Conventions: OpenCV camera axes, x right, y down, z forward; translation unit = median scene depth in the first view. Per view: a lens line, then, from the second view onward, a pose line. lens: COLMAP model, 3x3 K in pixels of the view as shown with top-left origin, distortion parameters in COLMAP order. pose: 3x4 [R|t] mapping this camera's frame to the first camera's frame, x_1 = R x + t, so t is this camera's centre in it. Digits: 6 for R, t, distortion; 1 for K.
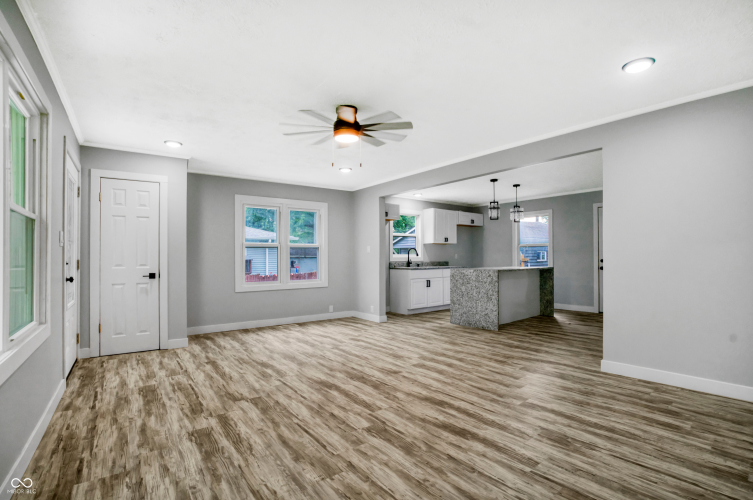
lens RADIAL K [[345.8, 0, 376.5], [0, 345.8, 250.0], [0, 0, 1]] dist [-0.085047, 0.025439]
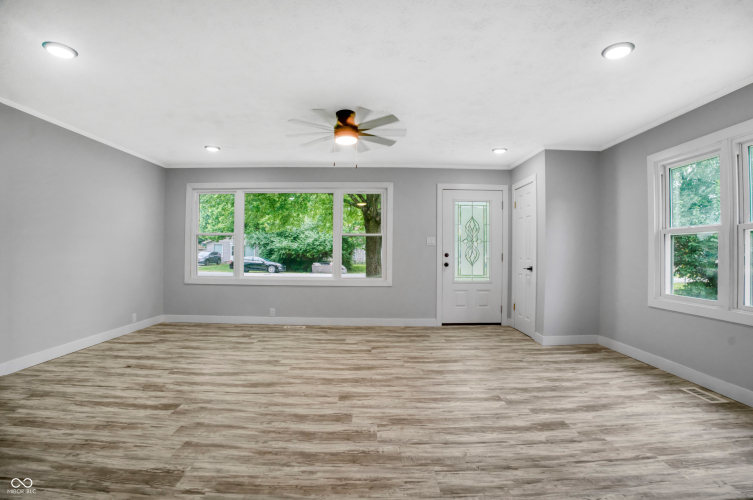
lens RADIAL K [[345.8, 0, 376.5], [0, 345.8, 250.0], [0, 0, 1]] dist [-0.085047, 0.025439]
pose [[-0.597493, -0.000902, -0.801873, 0.813298], [0.021037, 0.999638, -0.016799, 0.033299], [0.801598, -0.026906, -0.597258, 1.931985]]
